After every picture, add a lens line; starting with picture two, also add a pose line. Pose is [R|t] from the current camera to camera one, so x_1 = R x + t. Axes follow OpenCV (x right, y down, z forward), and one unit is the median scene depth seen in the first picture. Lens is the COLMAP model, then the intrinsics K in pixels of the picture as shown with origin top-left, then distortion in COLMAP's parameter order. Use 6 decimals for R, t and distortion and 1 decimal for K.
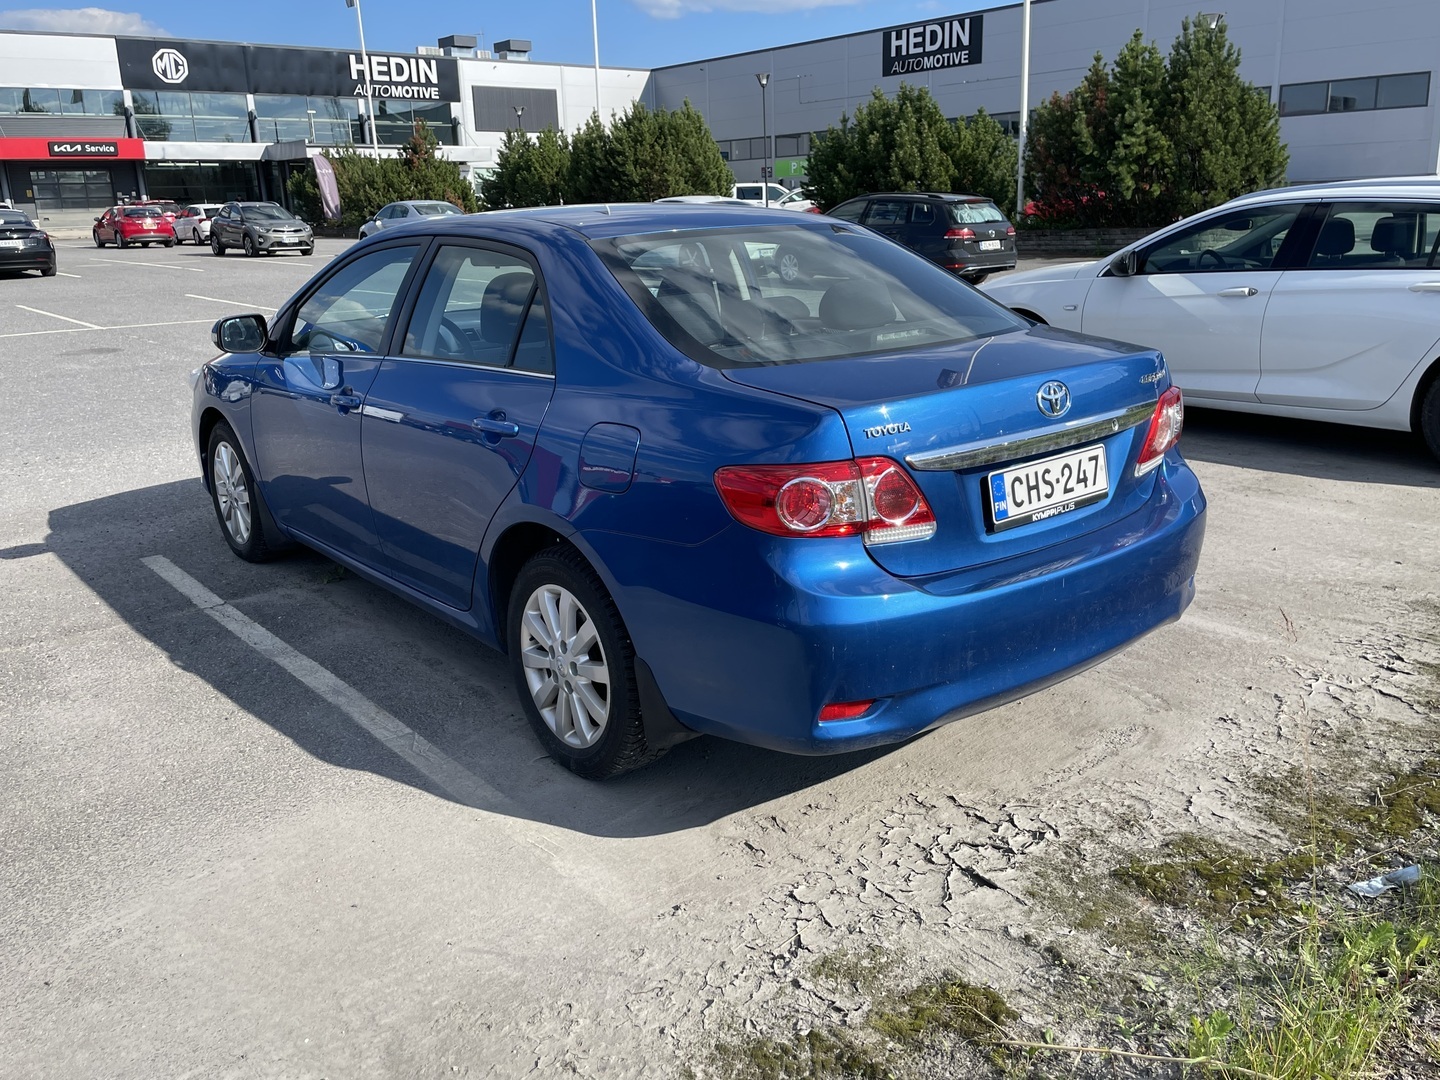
lens RADIAL K [[1175.0, 0, 720.0], [0, 1175.0, 540.0], [0, 0, 1]] dist [0.006723, 0.004568]
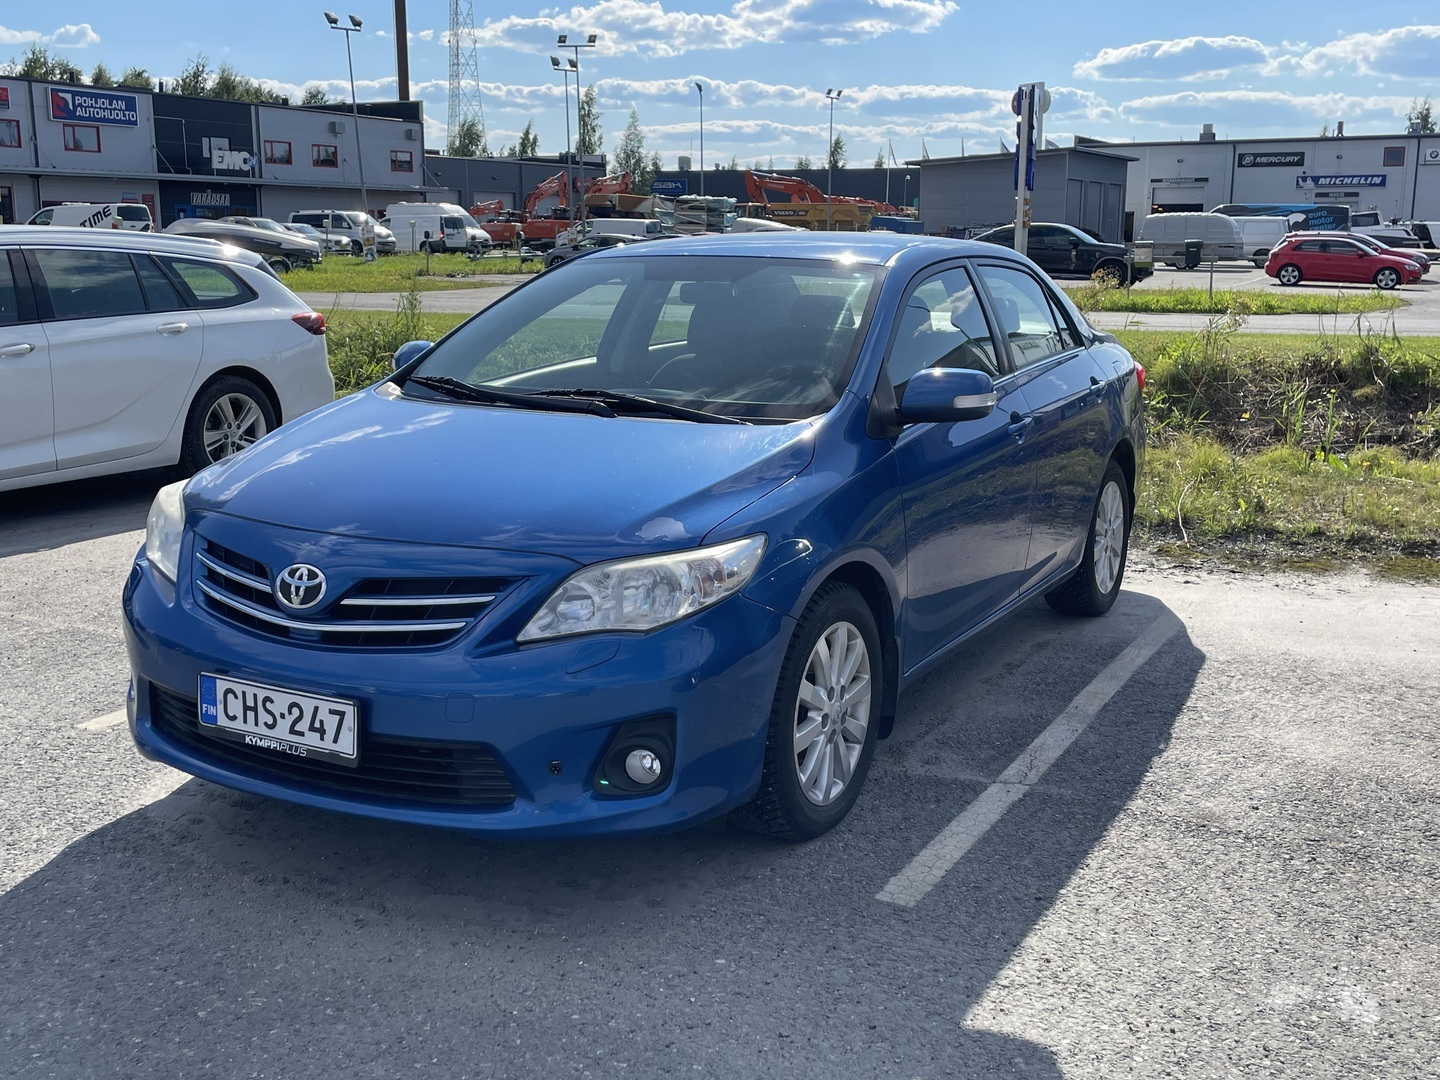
lens RADIAL K [[1508.7, 0, 720.0], [0, 1508.7, 540.0], [0, 0, 1]] dist [0.010515, 0.010128]
pose [[-0.375302, -0.155525, 0.913762, -1.302424], [0.261273, 0.928098, 0.265276, -0.402617], [-0.889317, 0.338300, -0.307683, 1.557243]]
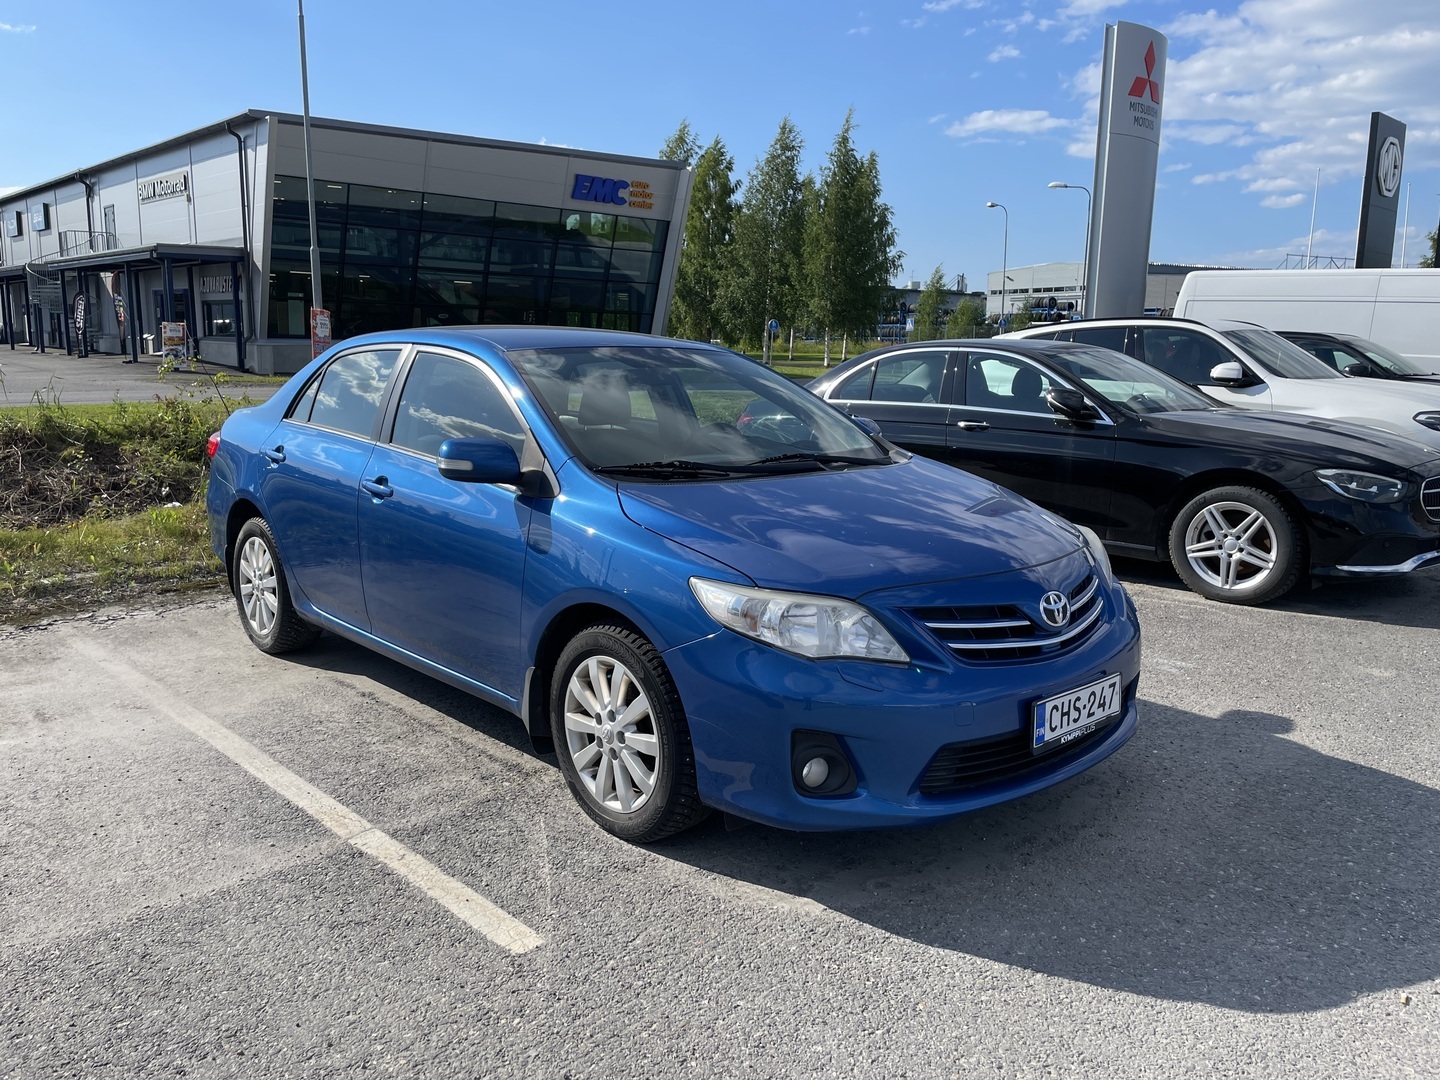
lens RADIAL K [[1104.7, 0, 720.0], [0, 1104.7, 540.0], [0, 0, 1]] dist [0.001557, -0.010187]
pose [[-0.997542, 0.022323, -0.066423, -0.218901], [-0.009118, 0.898492, 0.438895, -0.591551], [0.069478, 0.438422, -0.896080, 2.147243]]
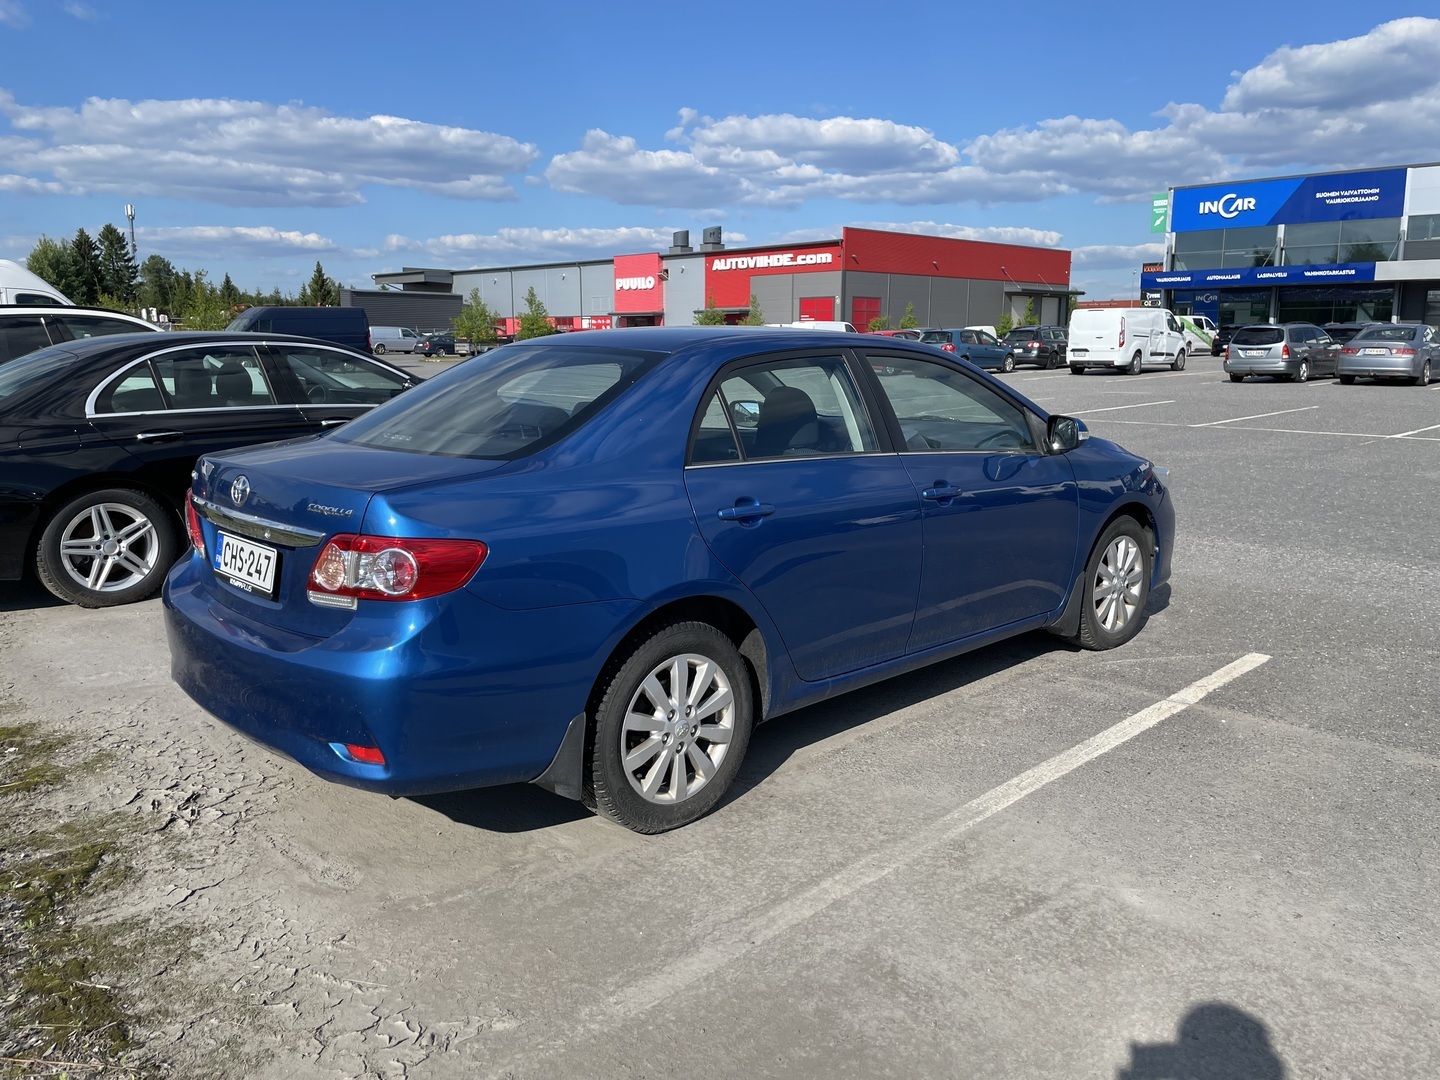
lens RADIAL K [[1104.7, 0, 720.0], [0, 1104.7, 540.0], [0, 0, 1]] dist [0.001557, -0.010187]
pose [[0.071024, 0.207746, -0.975601, 0.971625], [-0.272547, 0.944894, 0.181365, -0.278749], [0.959518, 0.253015, 0.123731, 0.917391]]
